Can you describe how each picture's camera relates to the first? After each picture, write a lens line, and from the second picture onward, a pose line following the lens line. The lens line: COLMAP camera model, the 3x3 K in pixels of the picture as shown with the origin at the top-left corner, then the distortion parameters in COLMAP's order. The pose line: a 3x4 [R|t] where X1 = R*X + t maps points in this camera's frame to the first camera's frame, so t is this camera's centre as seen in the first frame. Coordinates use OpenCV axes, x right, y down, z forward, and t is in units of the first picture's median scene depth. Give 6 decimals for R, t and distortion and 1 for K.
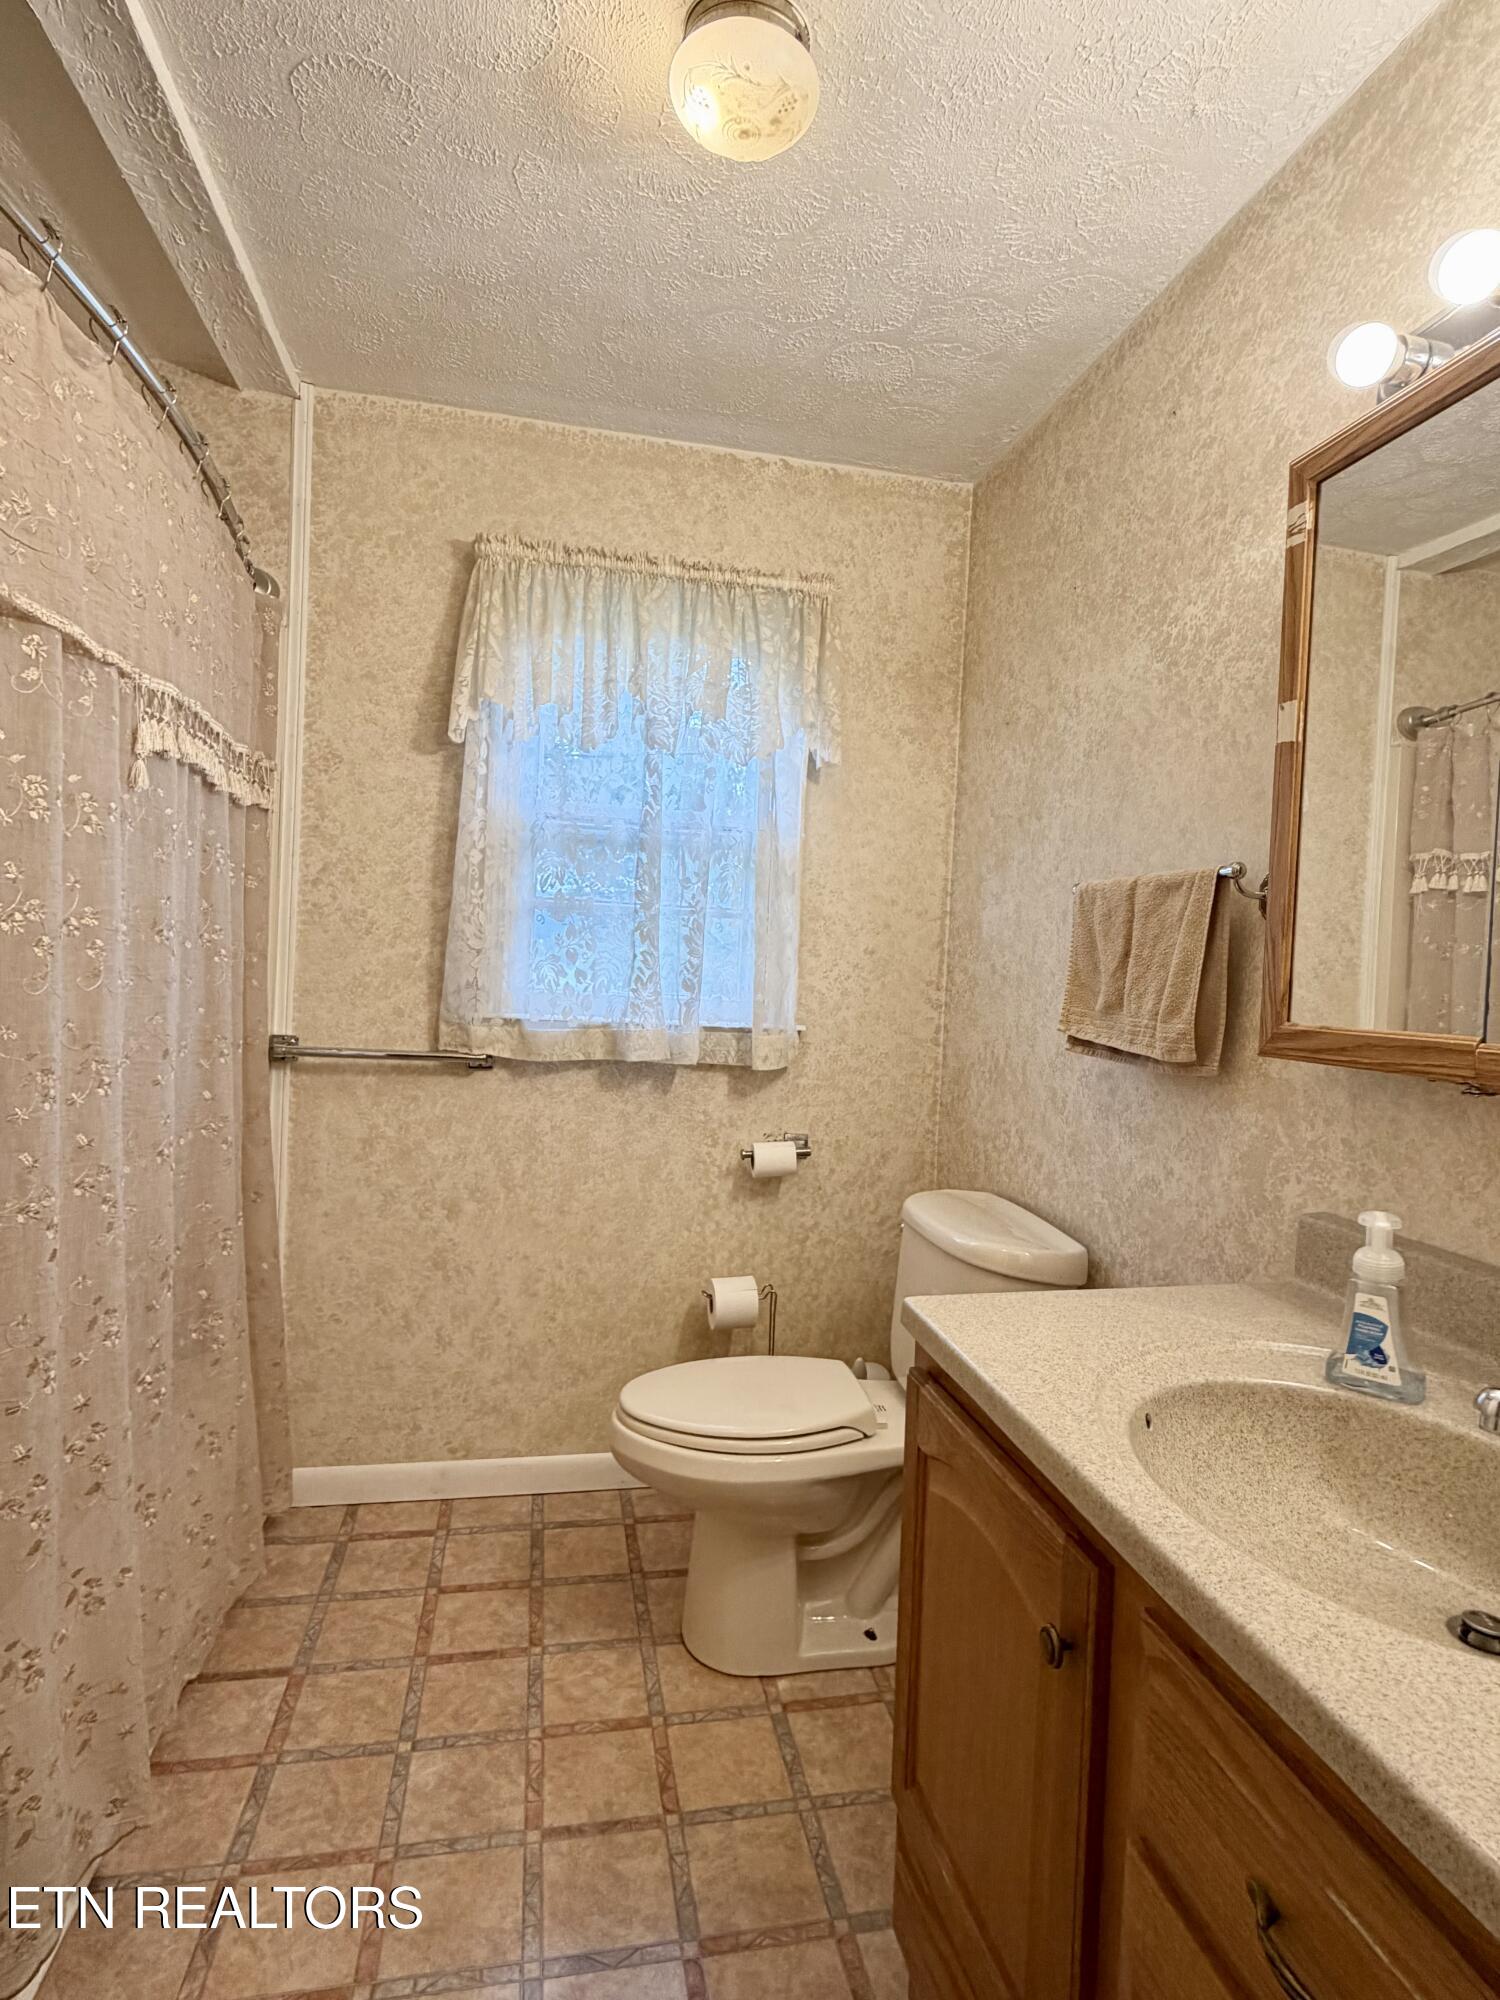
lens RADIAL K [[1054.7, 0, 750.7], [0, 1054.7, 999.8], [0, 0, 1]] dist [0.001519, 0.001029]
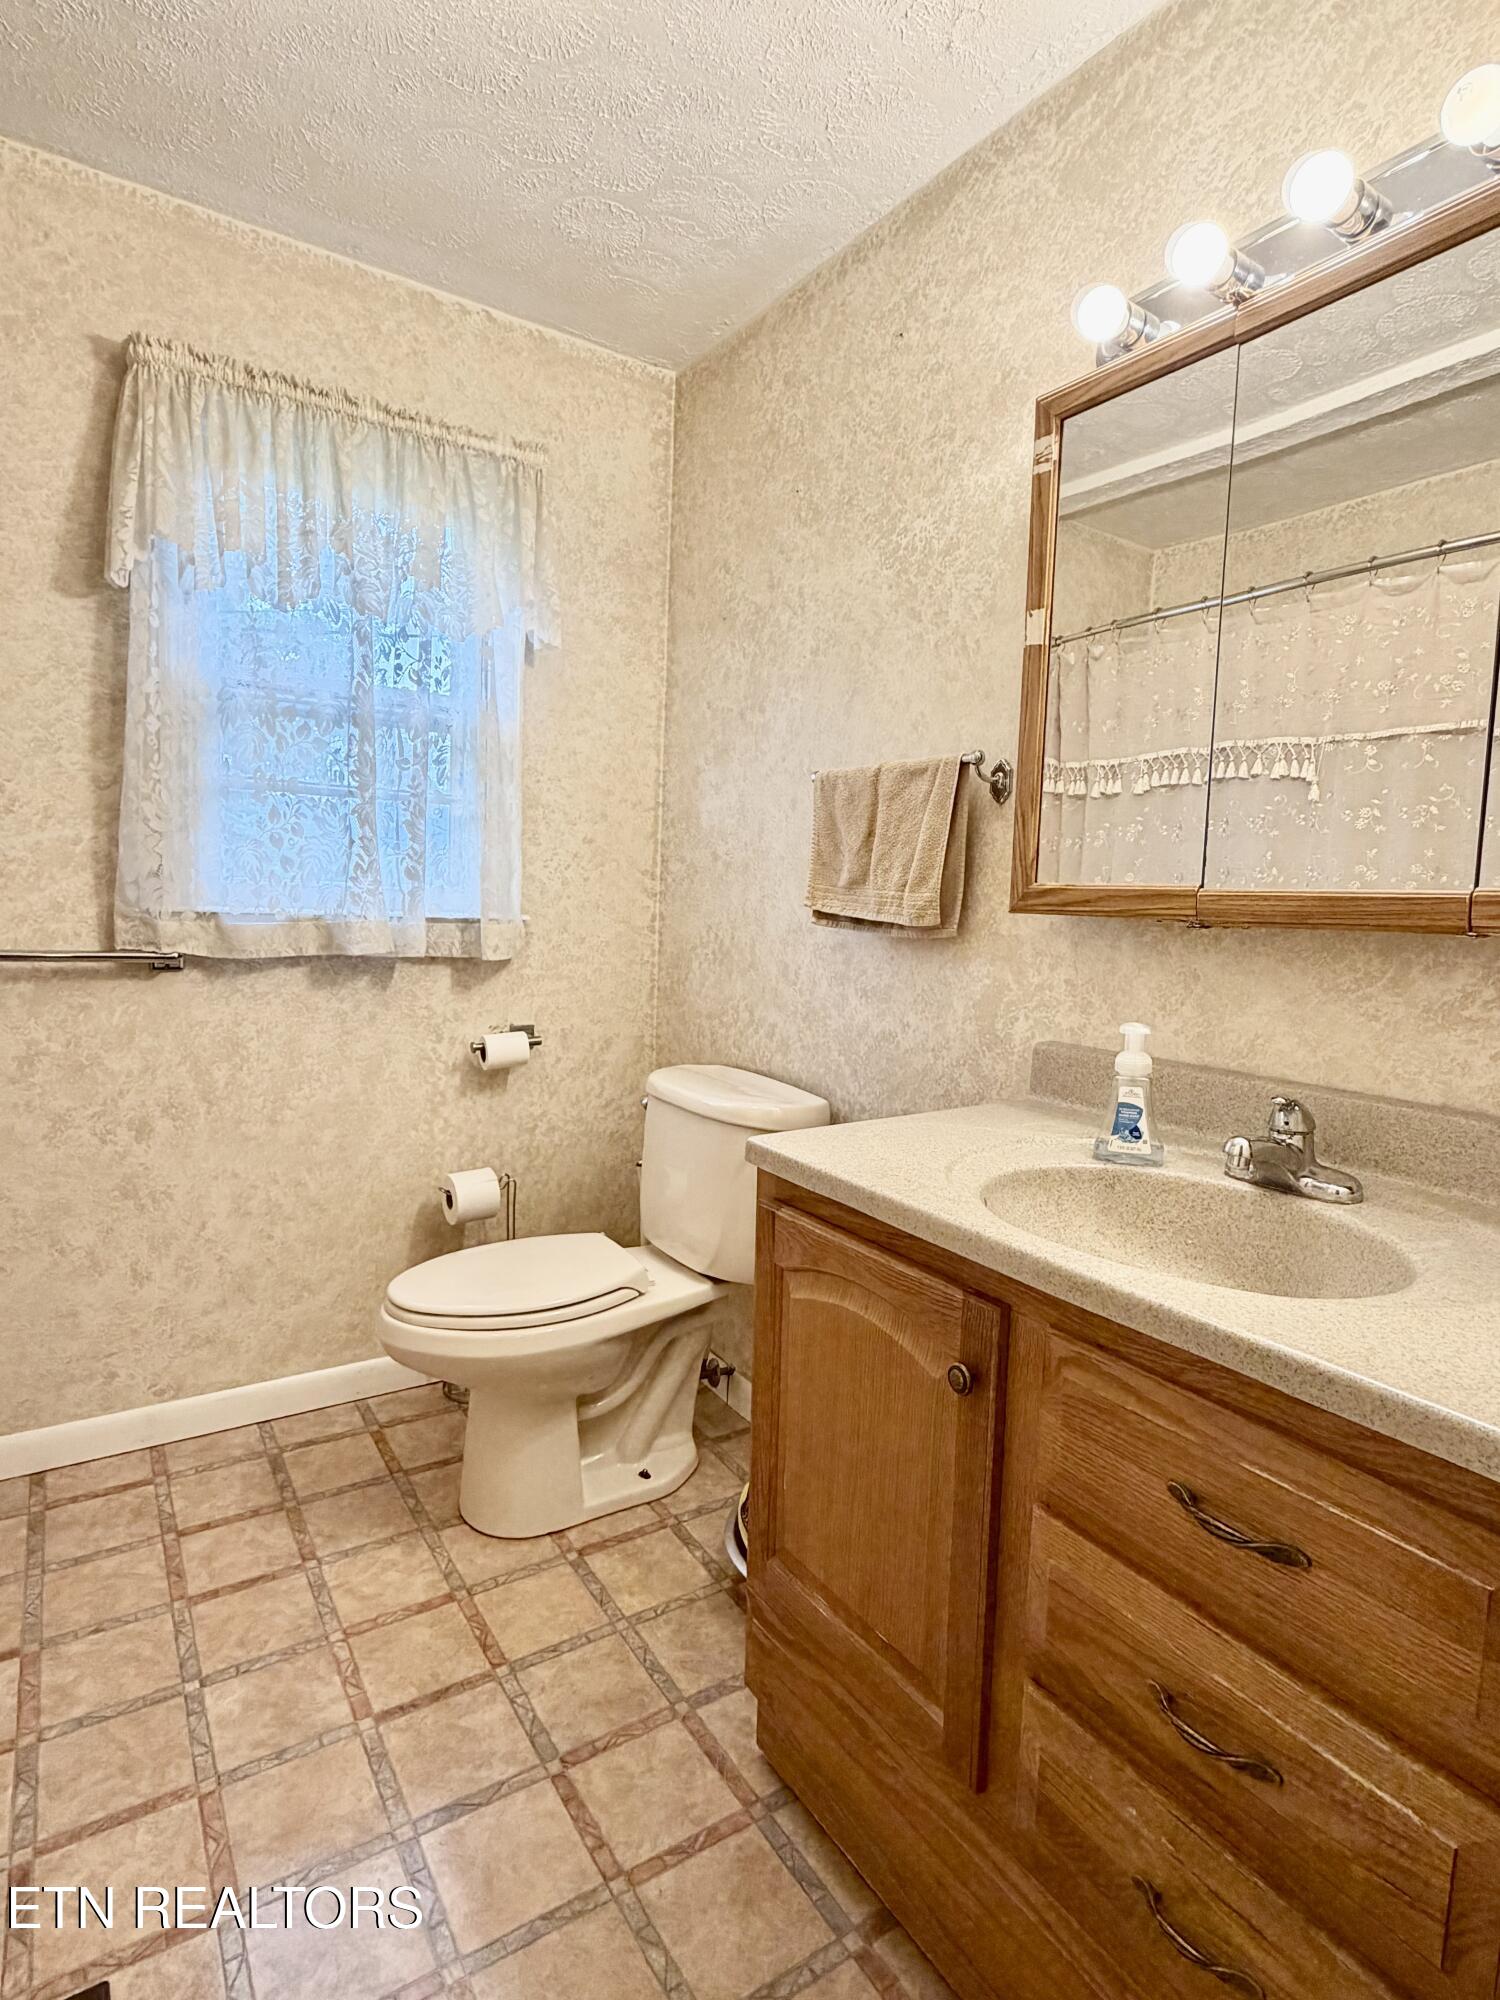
lens RADIAL K [[1054.7, 0, 750.7], [0, 1054.7, 999.9], [0, 0, 1]] dist [0.001519, 0.001029]
pose [[0.928068, -0.048505, 0.369238, -0.151320], [0.018443, 0.996251, 0.084517, 0.028797], [-0.371954, -0.071628, 0.925484, -0.001373]]
